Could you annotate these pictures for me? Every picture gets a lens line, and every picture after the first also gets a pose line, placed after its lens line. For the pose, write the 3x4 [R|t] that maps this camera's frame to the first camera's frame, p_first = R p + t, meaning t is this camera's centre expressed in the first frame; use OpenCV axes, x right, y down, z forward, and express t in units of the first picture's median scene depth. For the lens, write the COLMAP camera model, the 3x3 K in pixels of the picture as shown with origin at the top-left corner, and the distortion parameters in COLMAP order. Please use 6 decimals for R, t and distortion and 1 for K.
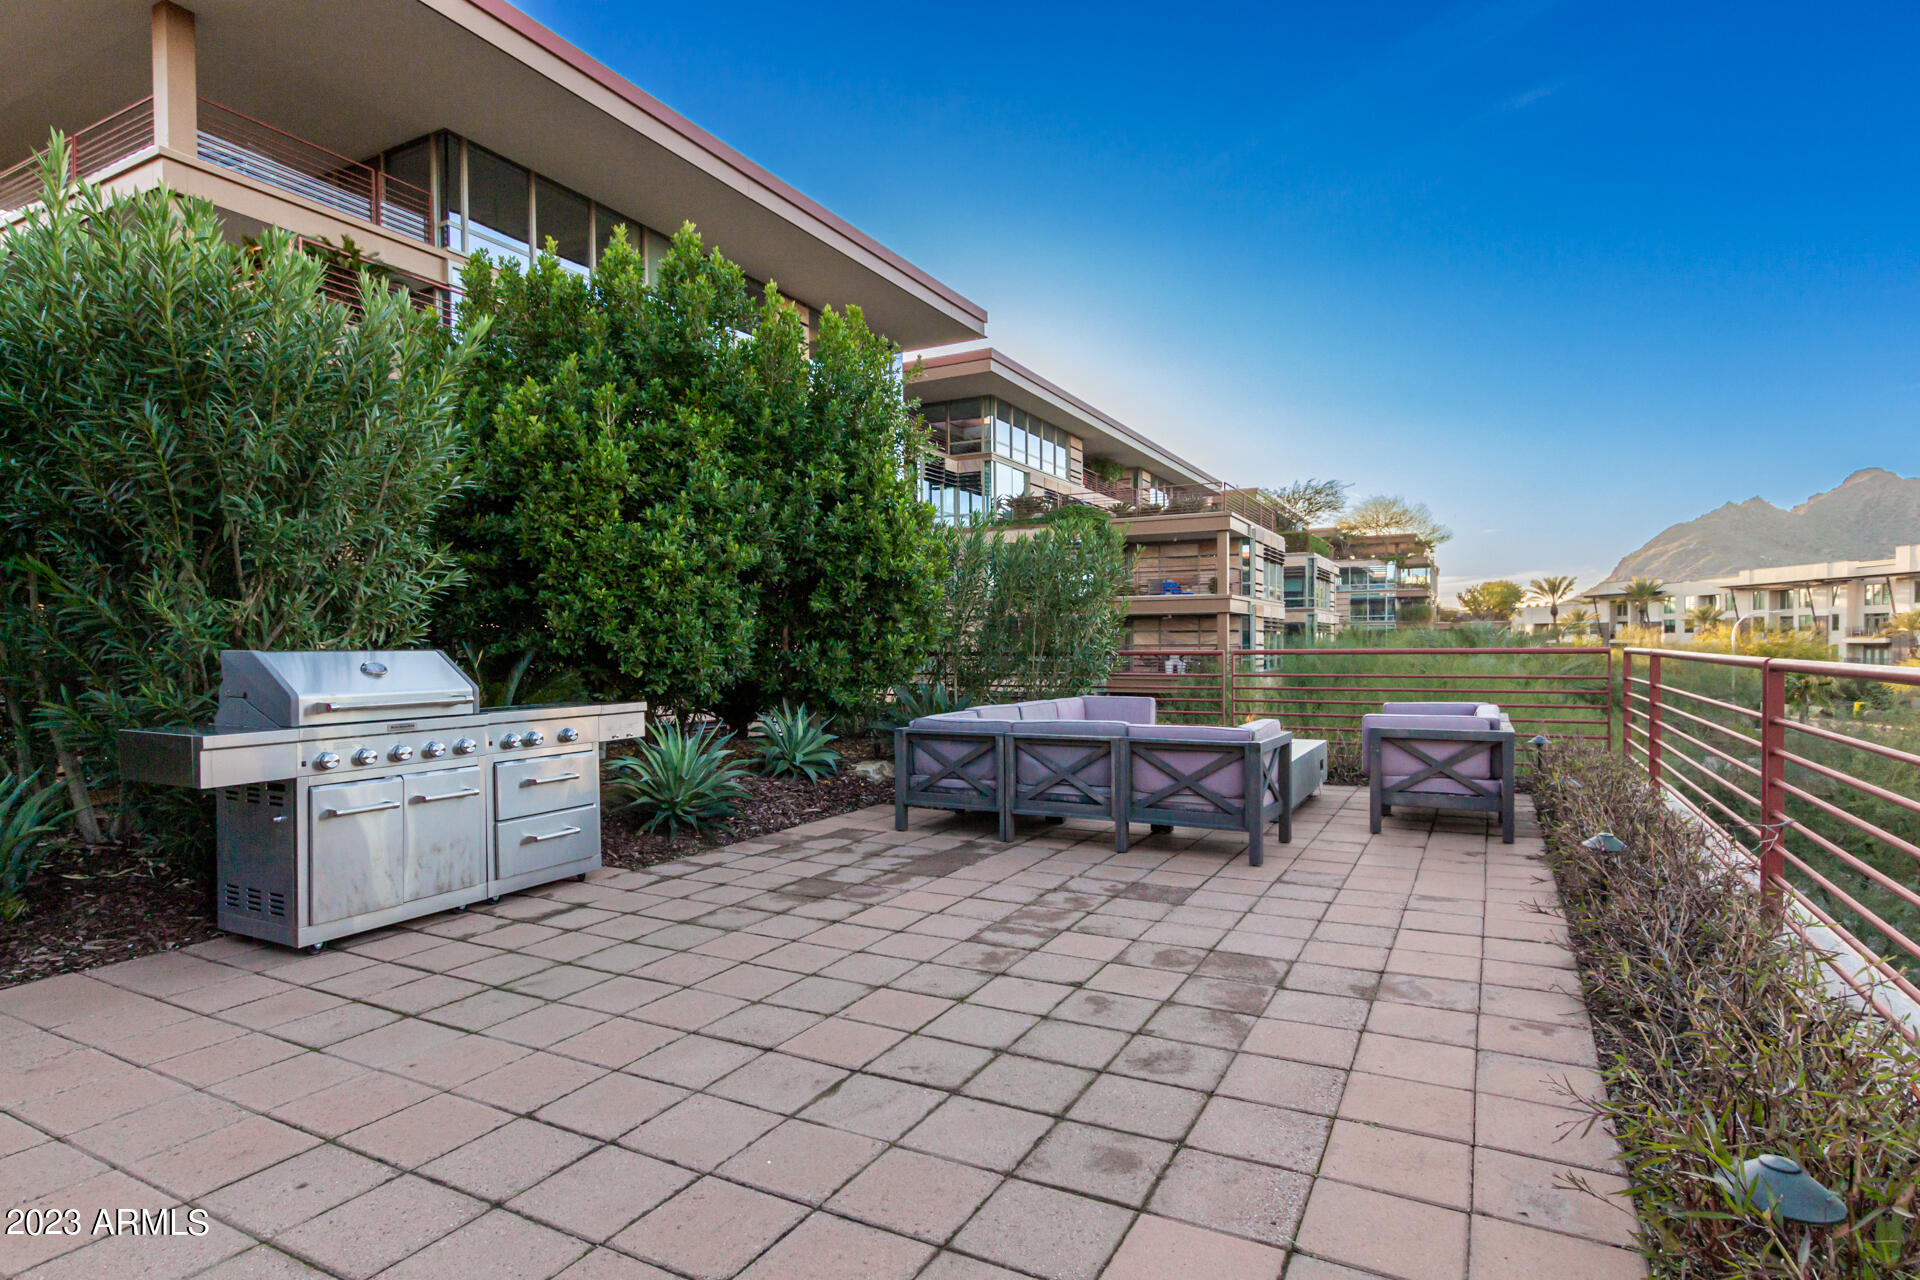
lens RADIAL K [[972.0, 0, 960.6], [0, 972.0, 647.7], [0, 0, 1]] dist [0.015720, -0.002878]
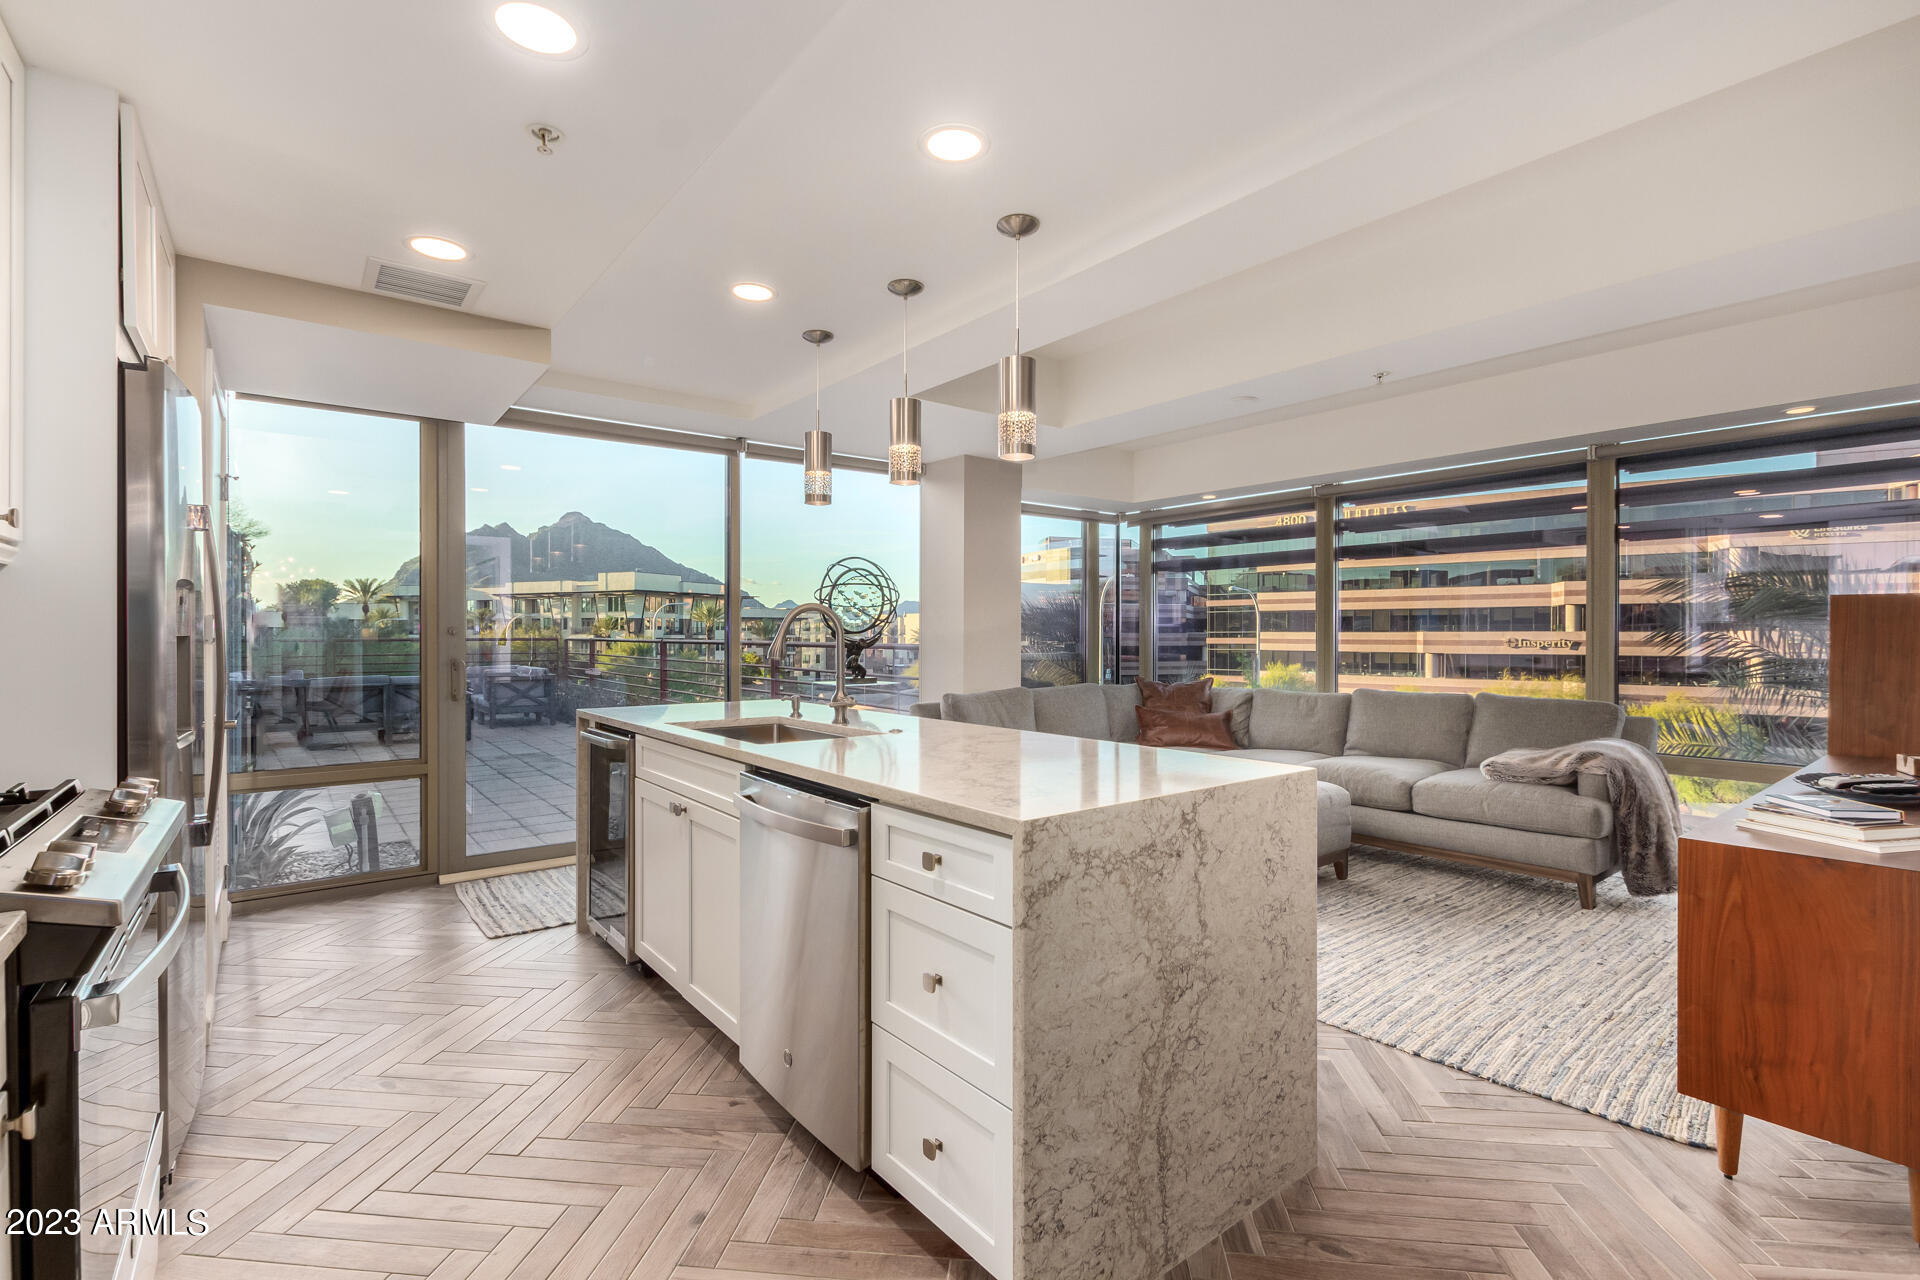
lens RADIAL K [[882.6, 0, 968.6], [0, 882.6, 641.6], [0, 0, 1]] dist [0.011250, -0.006268]
pose [[0.393495, 0.000925, 0.919326, -0.177532], [-0.000512, 1.000000, -0.000787, 0.002347], [-0.919326, -0.000161, 0.393496, -0.126372]]
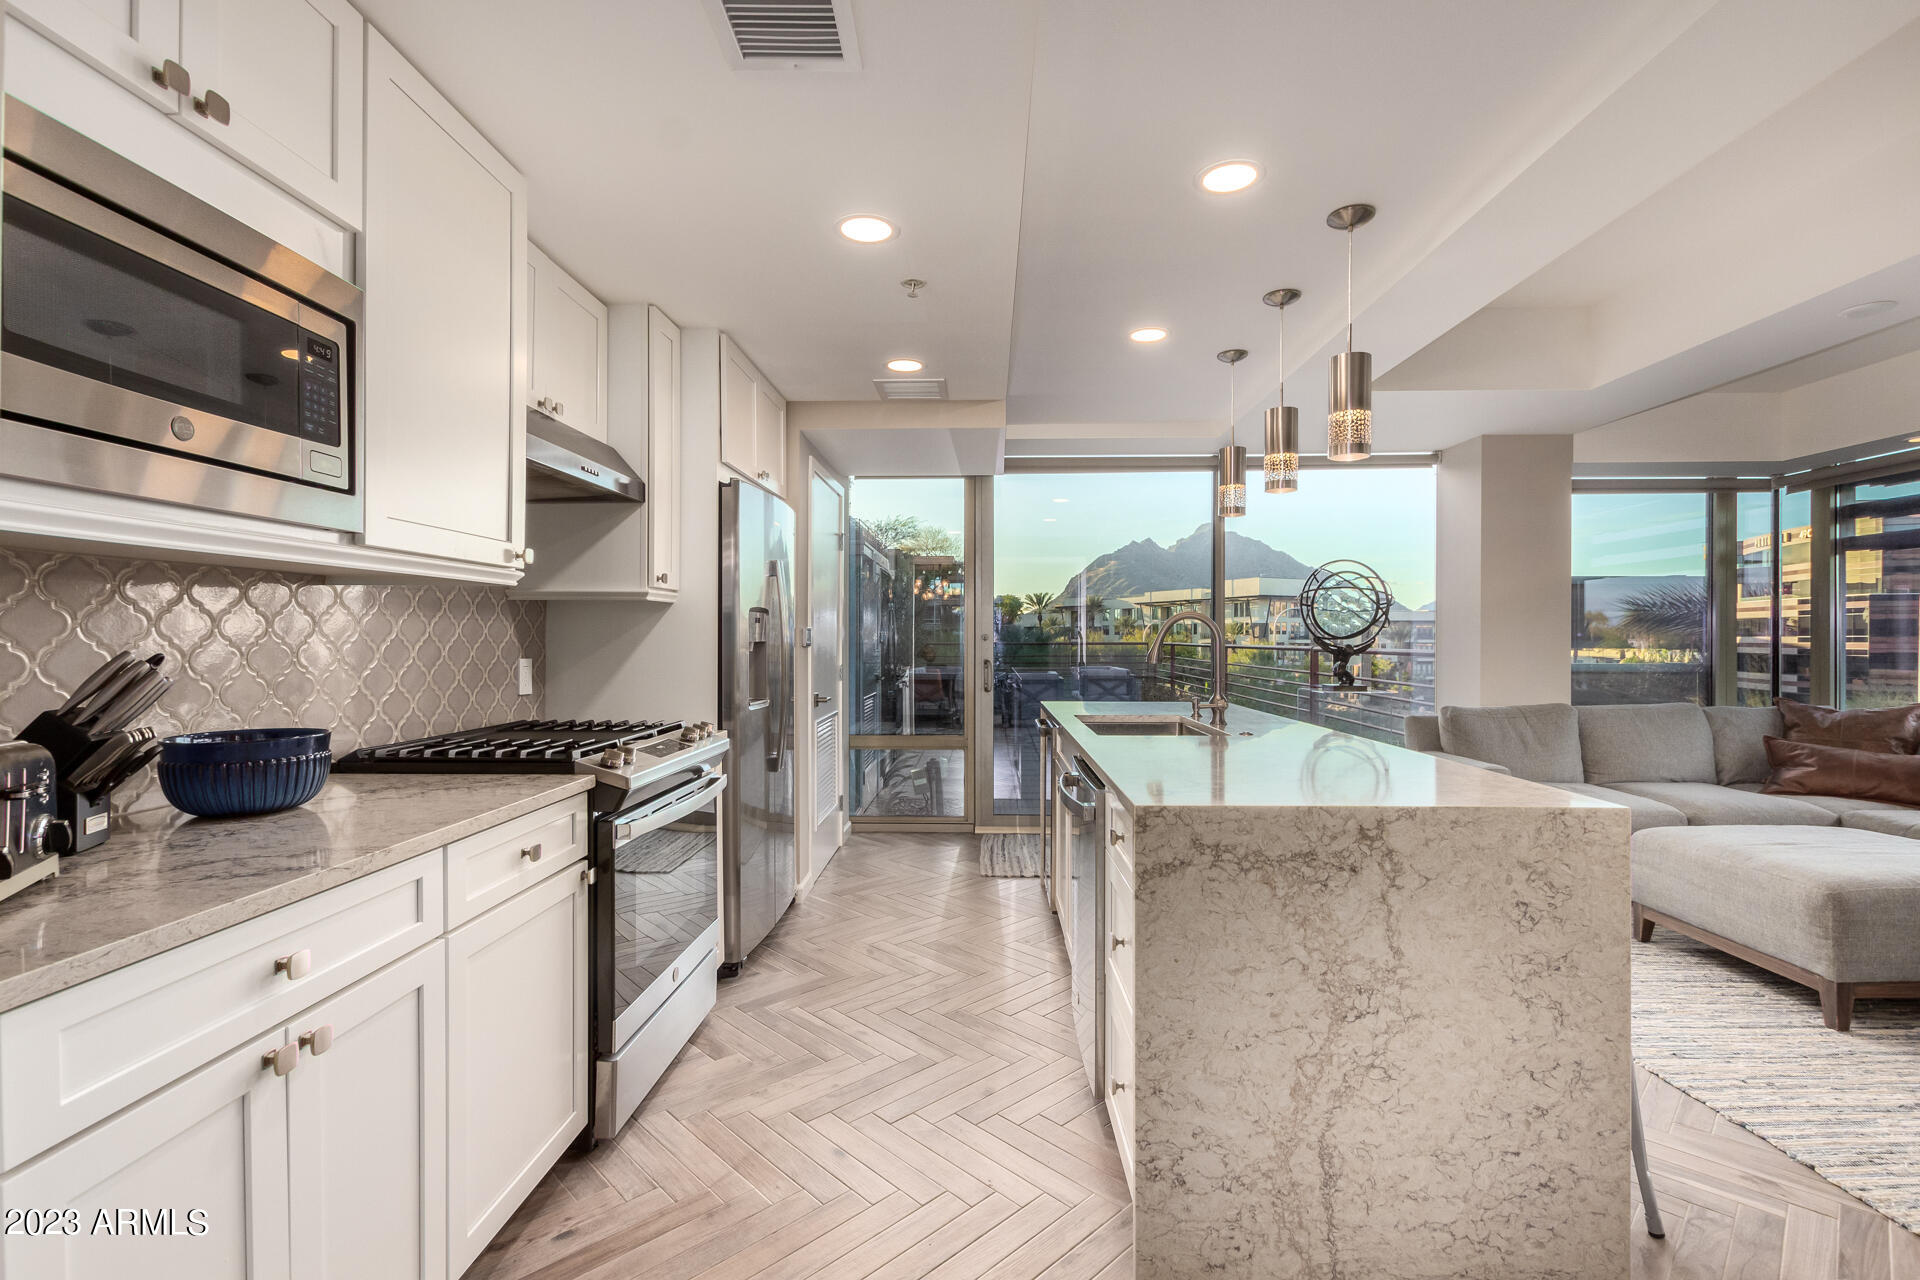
lens RADIAL K [[882.6, 0, 955.8], [0, 882.6, 641.3], [0, 0, 1]] dist [0.011250, -0.006268]
pose [[0.893069, 0.007192, 0.449863, -0.164547], [-0.006140, 0.999974, -0.003797, 0.002108], [-0.449878, 0.000629, 0.893090, -0.160458]]
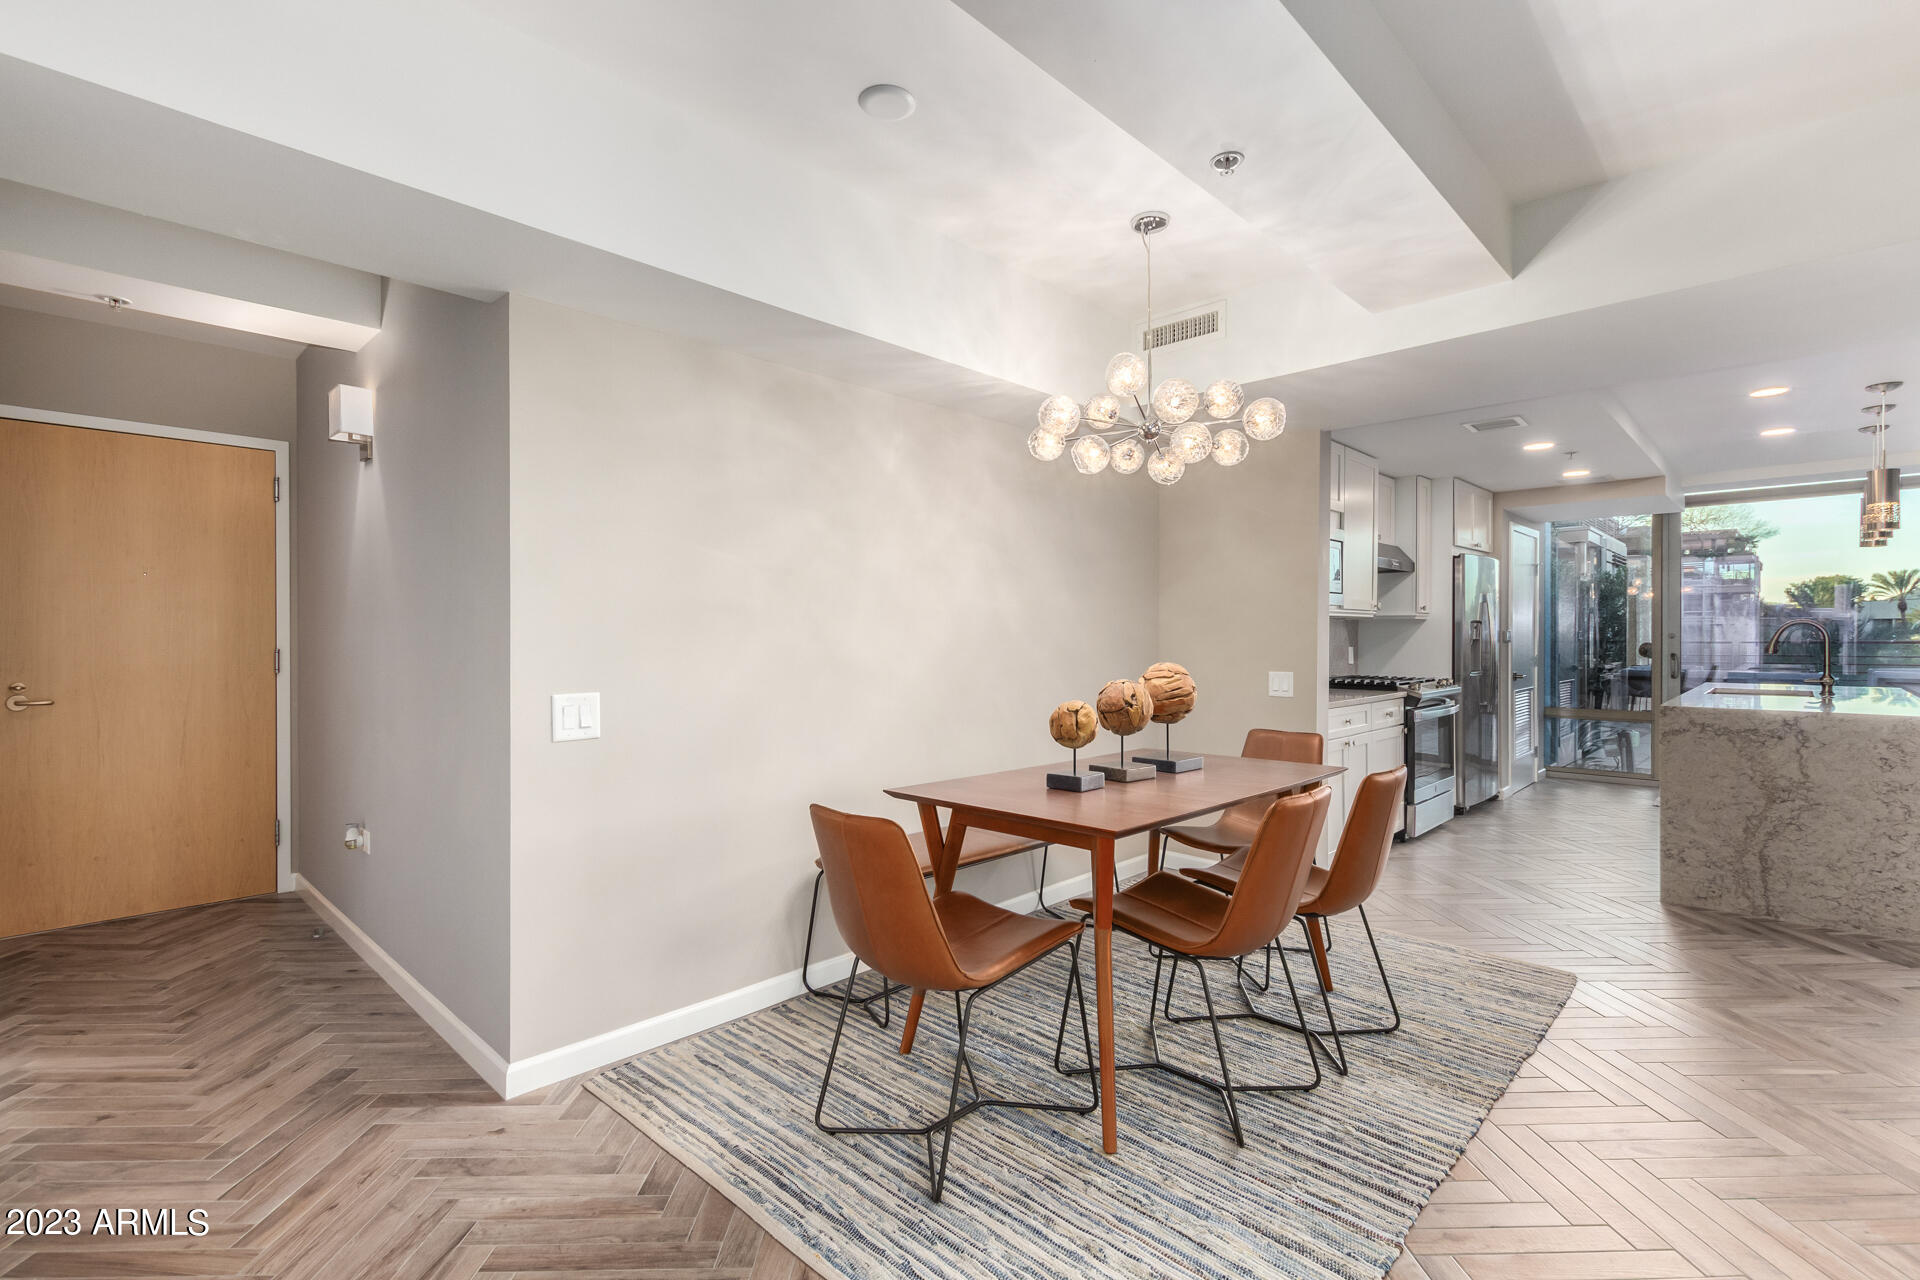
lens RADIAL K [[882.6, 0, 944.6], [0, 882.6, 640.3], [0, 0, 1]] dist [0.011250, -0.006268]
pose [[0.962939, 0.008610, -0.269583, -0.206504], [-0.007859, 0.999962, 0.003865, 0.002395], [0.269606, -0.001603, 0.962969, -0.302960]]
